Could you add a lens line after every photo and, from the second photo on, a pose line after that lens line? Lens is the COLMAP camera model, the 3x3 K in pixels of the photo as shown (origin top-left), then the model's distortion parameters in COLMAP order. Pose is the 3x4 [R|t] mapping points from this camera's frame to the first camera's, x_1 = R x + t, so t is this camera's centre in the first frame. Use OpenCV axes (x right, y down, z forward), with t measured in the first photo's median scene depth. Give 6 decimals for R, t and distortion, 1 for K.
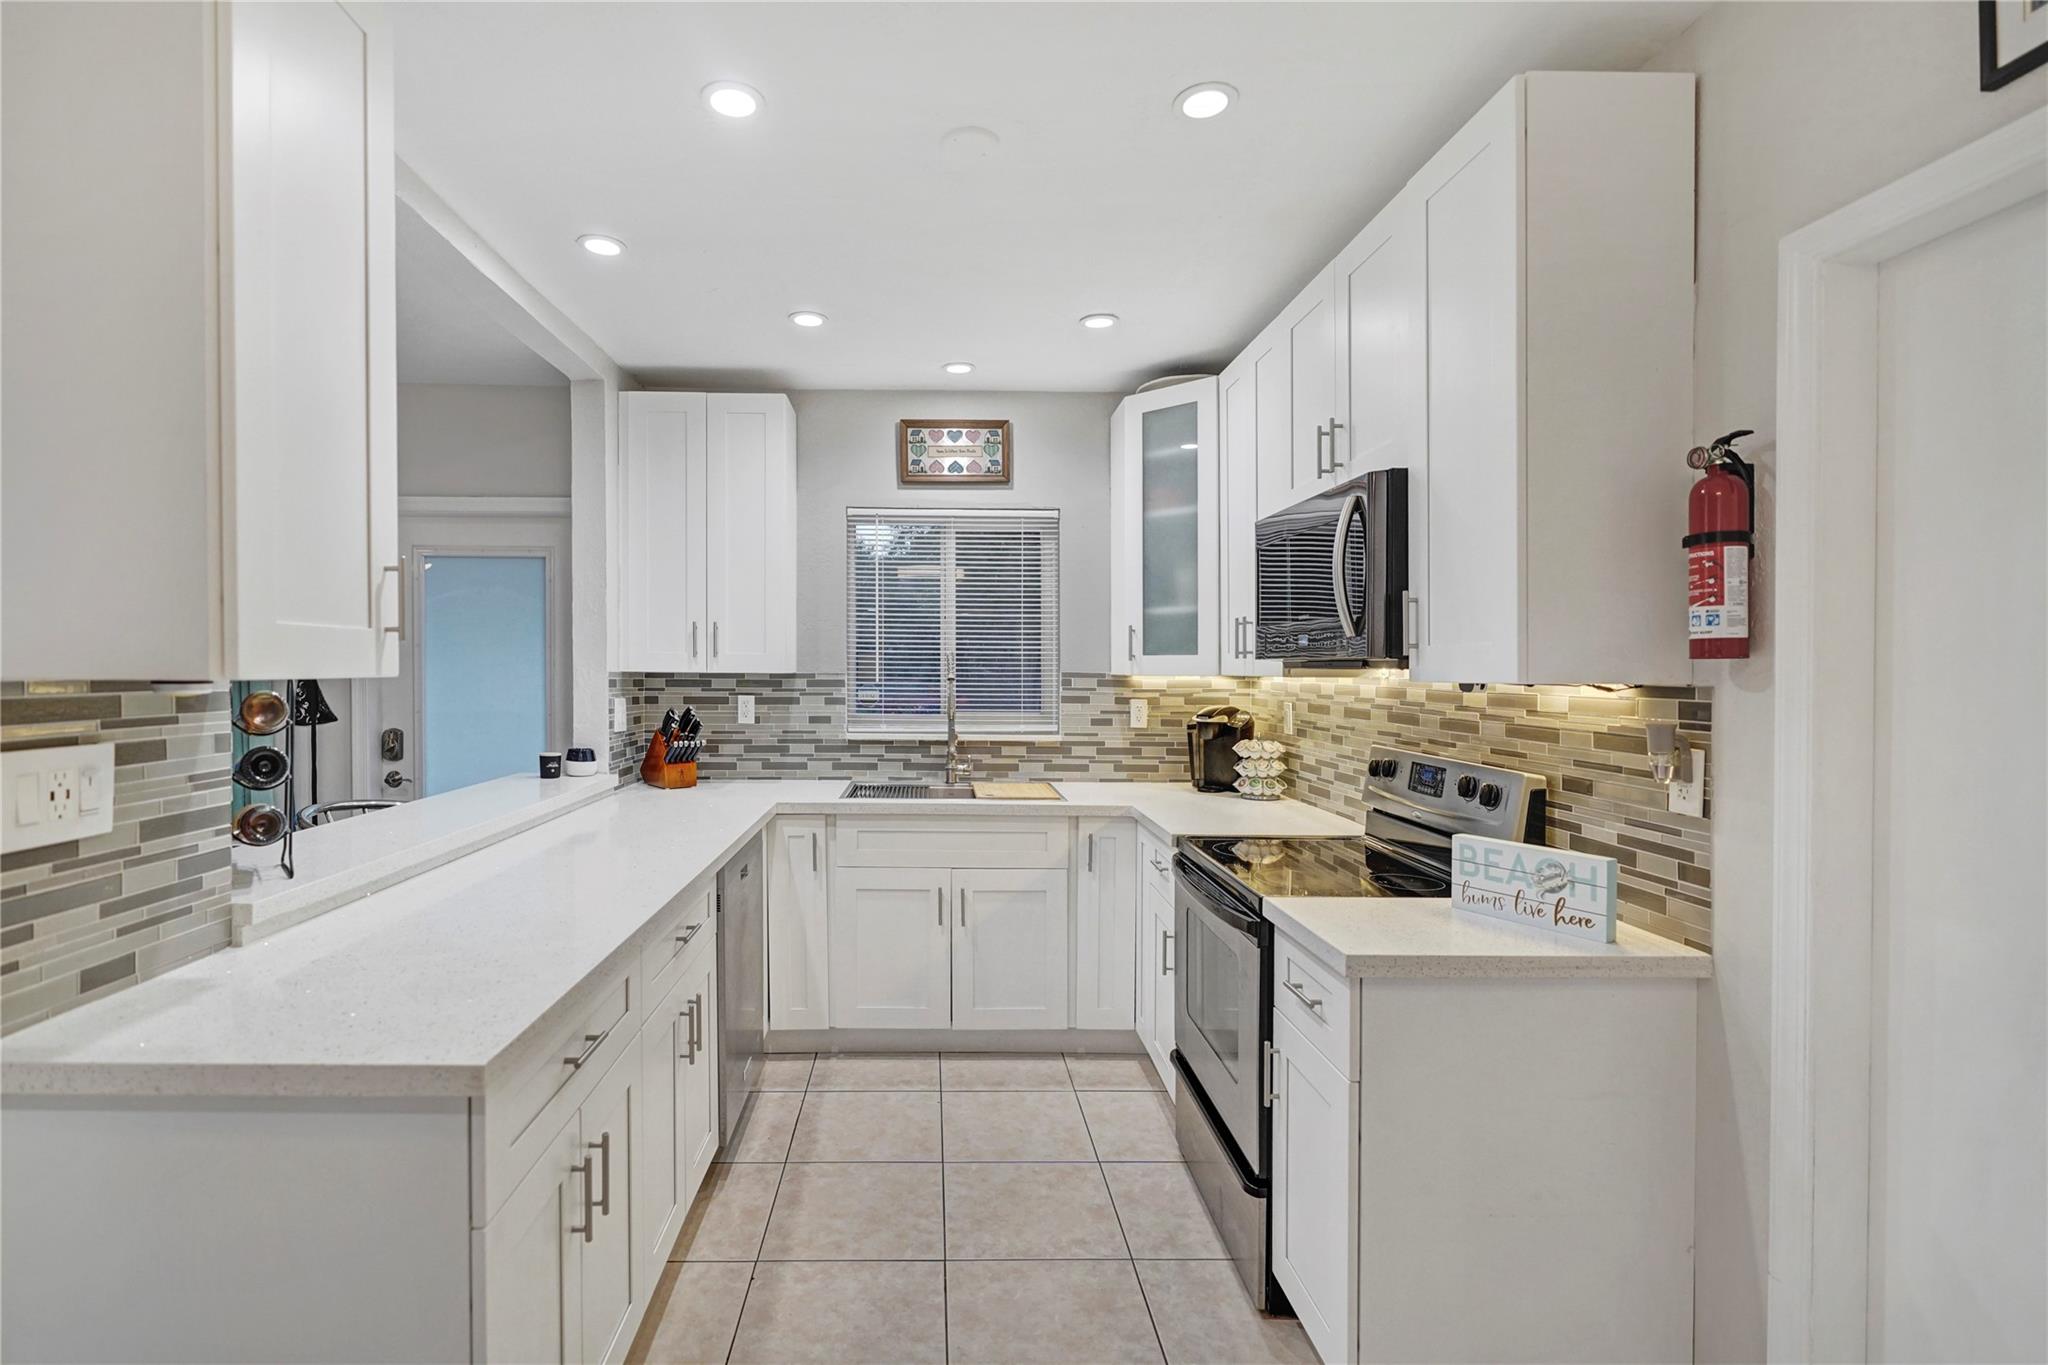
lens RADIAL K [[976.2, 0, 971.4], [0, 976.2, 744.3], [0, 0, 1]] dist [-0.034897, 0.010863]
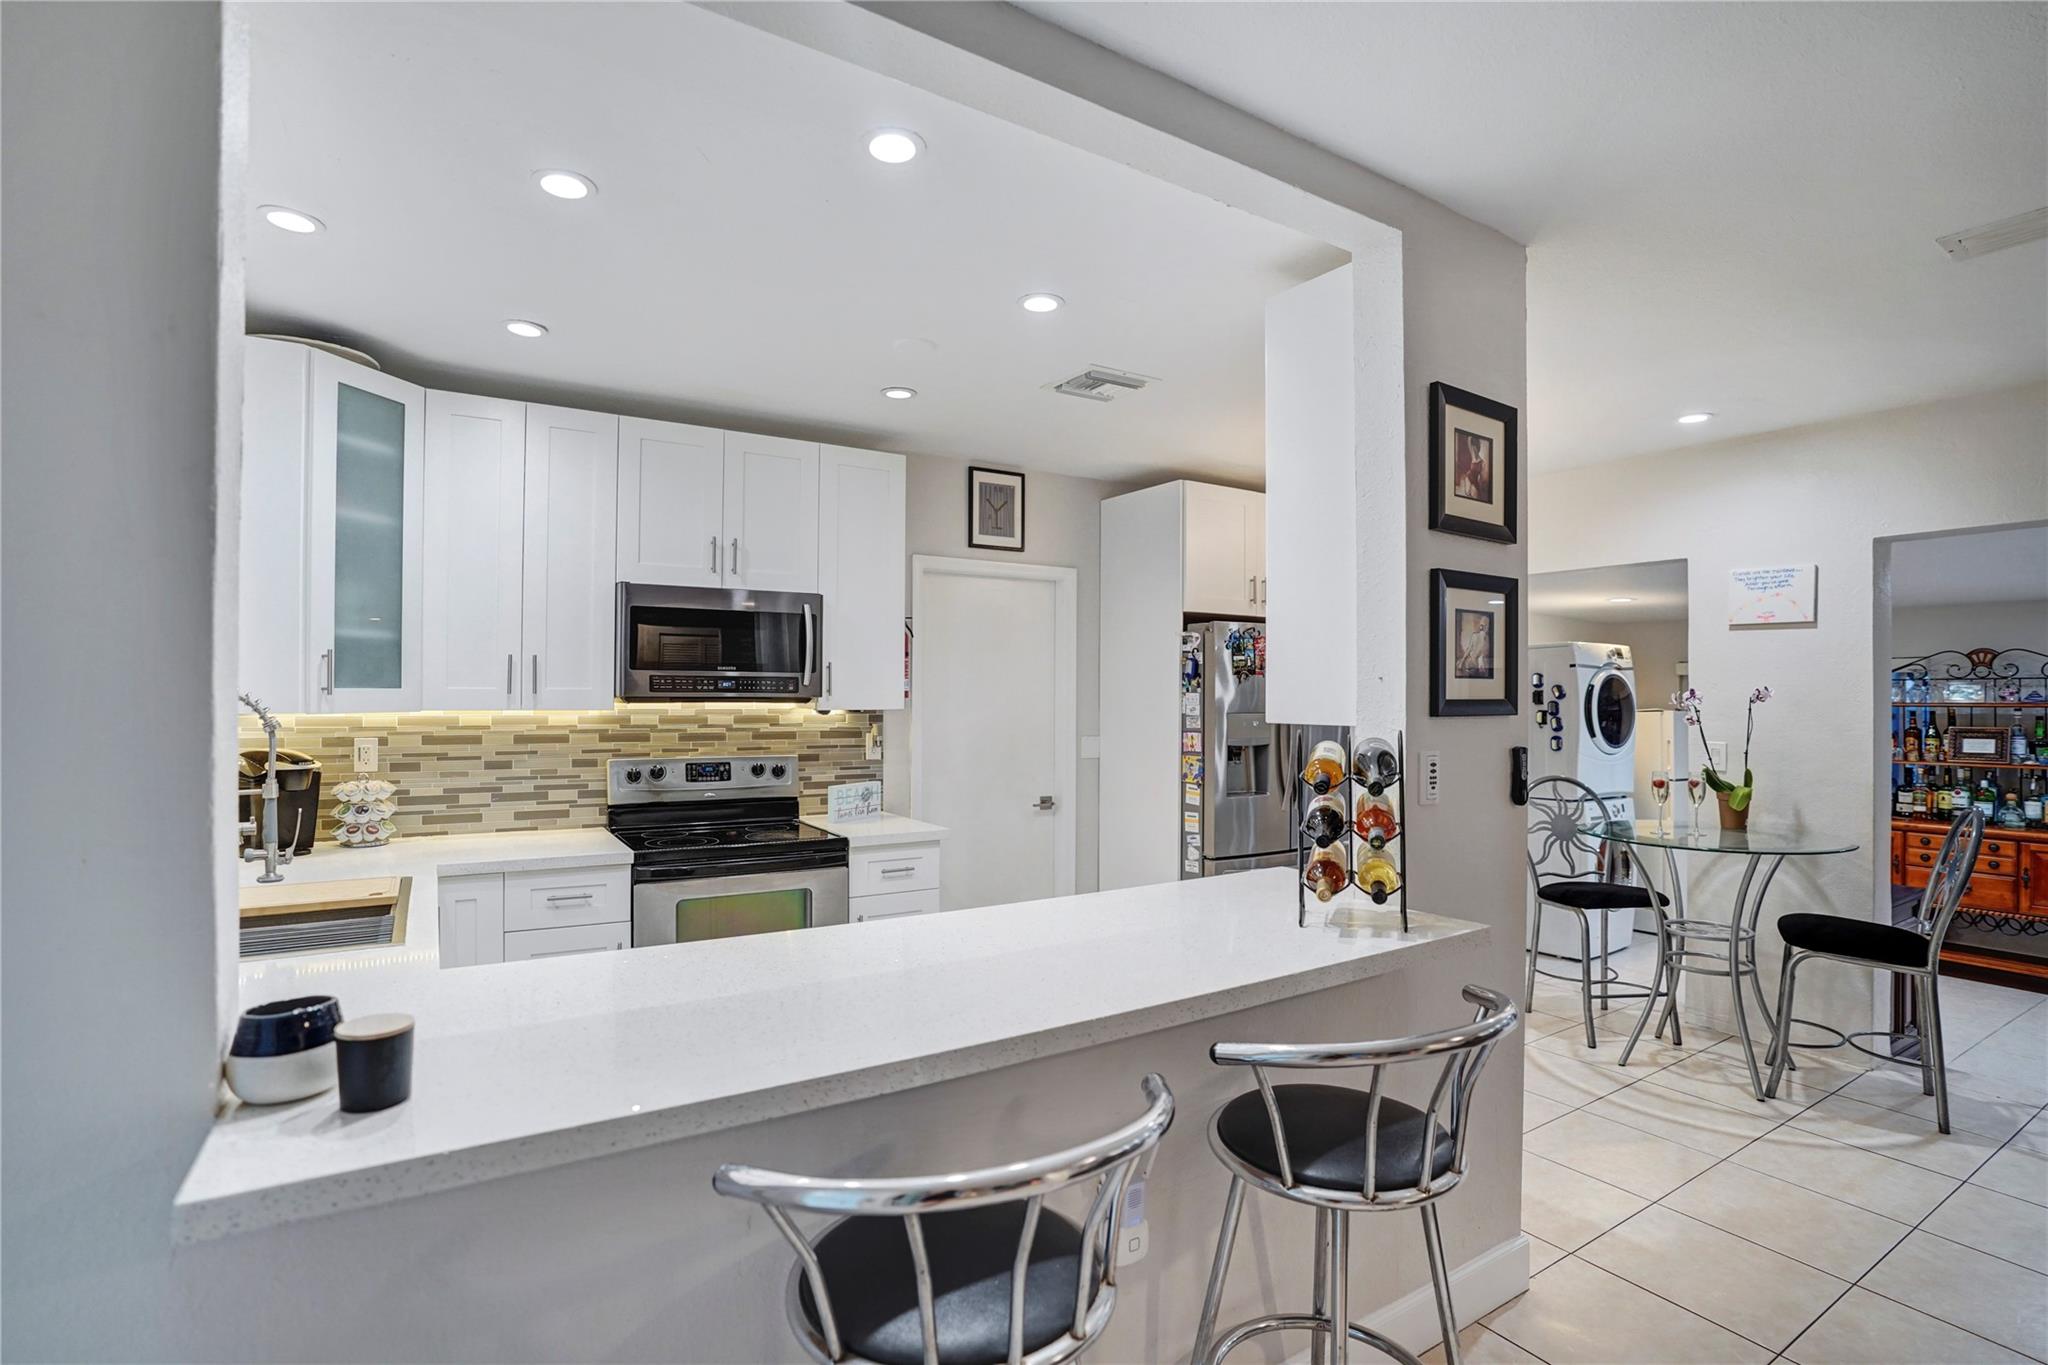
lens RADIAL K [[976.2, 0, 1024.1], [0, 976.2, 695.5], [0, 0, 1]] dist [-0.034897, 0.010863]
pose [[-0.514805, -0.013022, 0.857208, -0.787681], [0.056309, 0.997212, 0.048966, -0.094307], [-0.855456, 0.073477, -0.512637, 0.947208]]
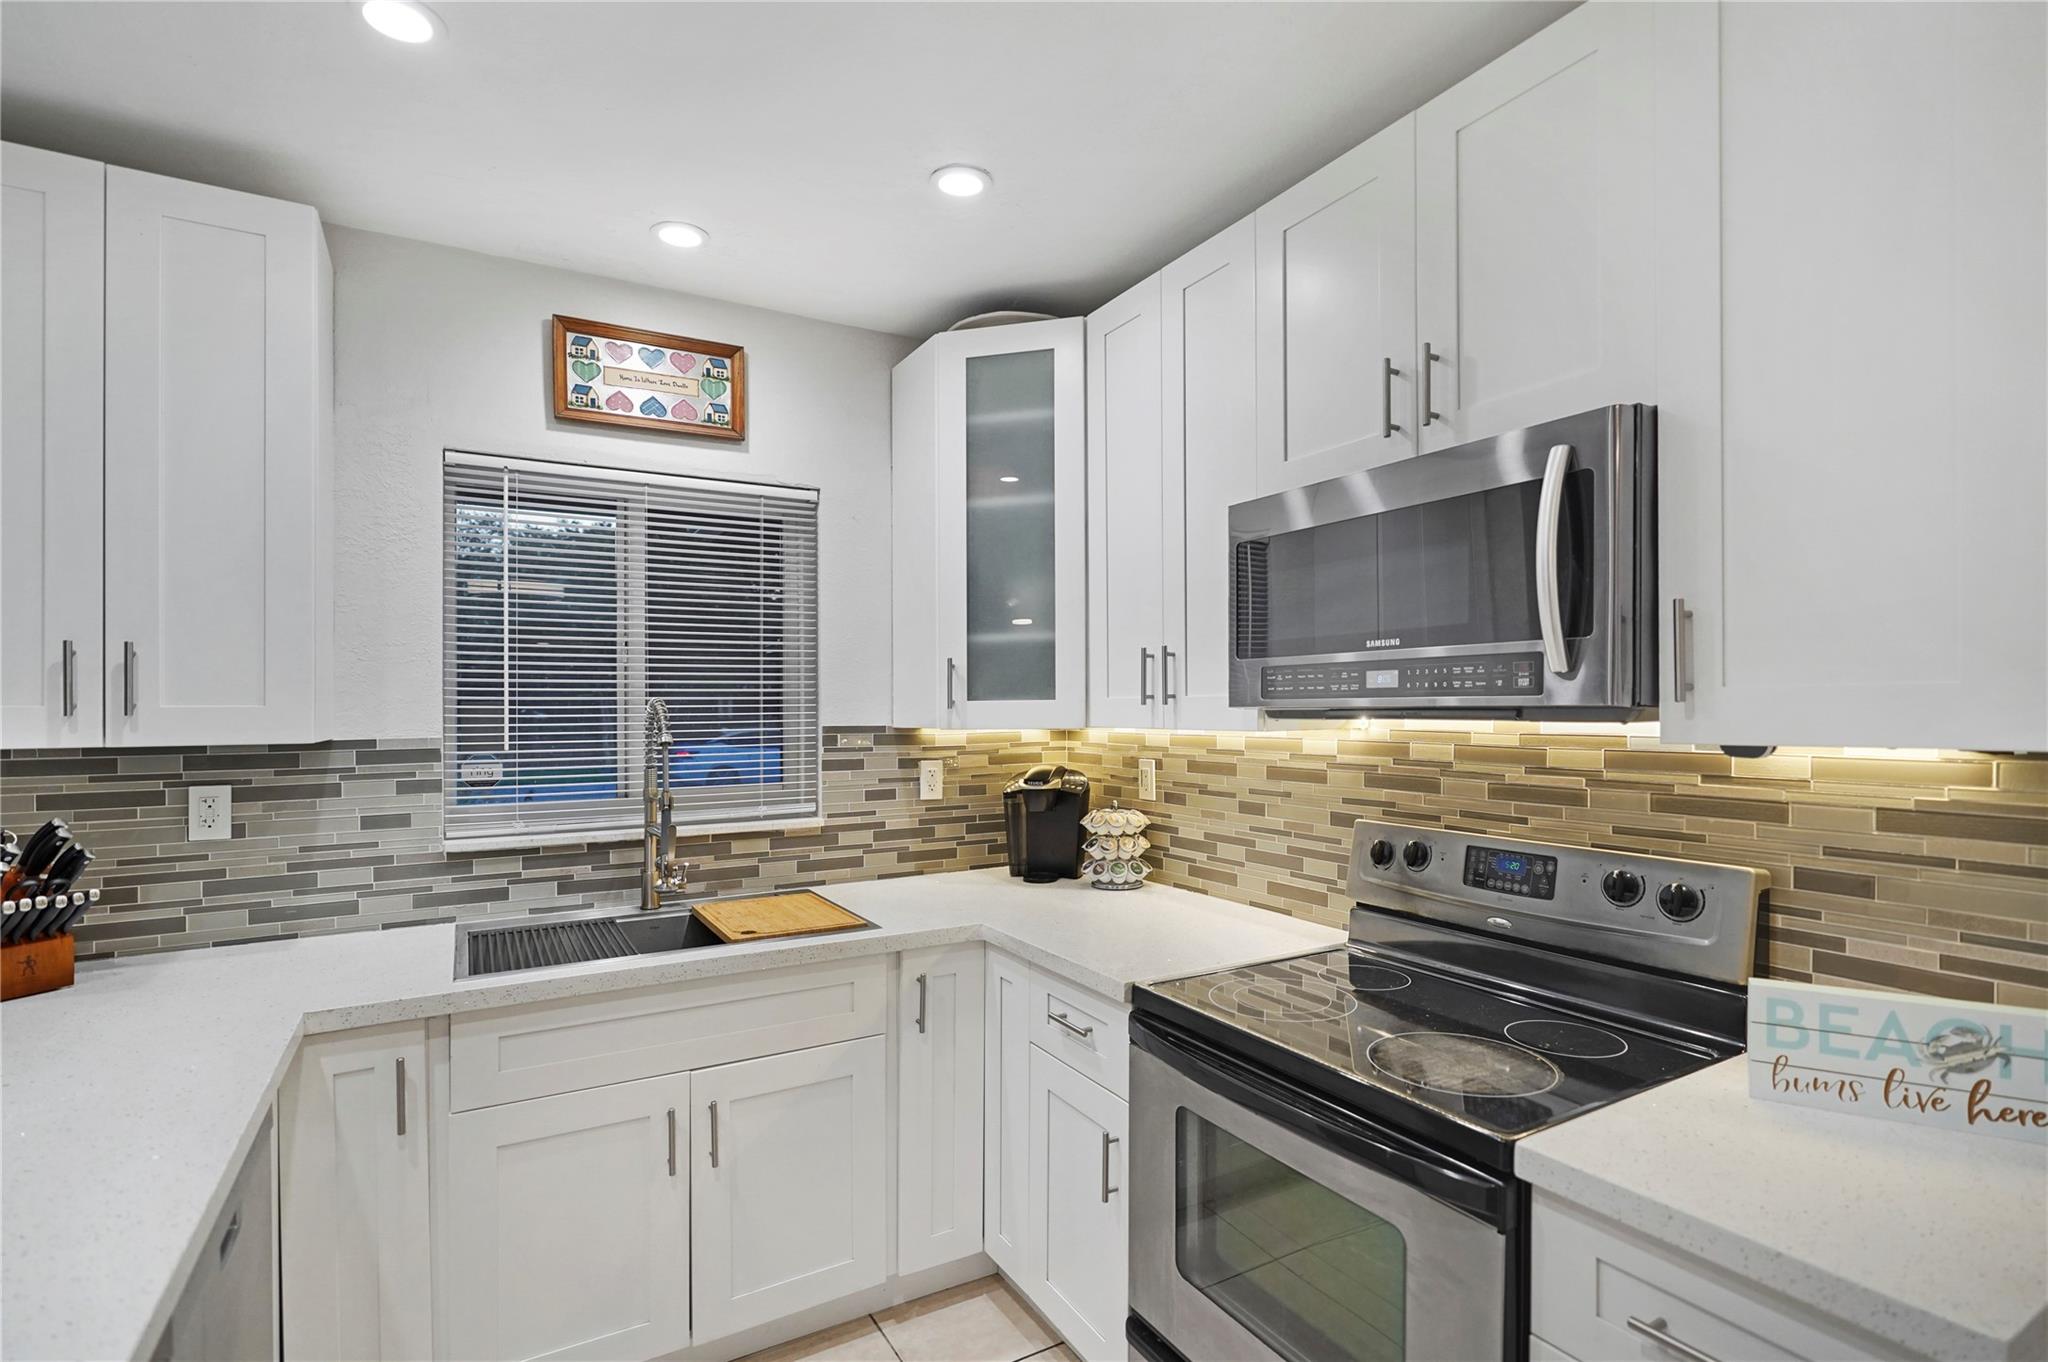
lens RADIAL K [[976.2, 0, 1090.8], [0, 976.2, 700.9], [0, 0, 1]] dist [-0.034897, 0.010863]
pose [[0.854673, -0.013382, 0.518994, -0.112439], [0.054469, 0.996462, -0.064006, -0.042577], [-0.516301, 0.082973, 0.852378, 0.378964]]
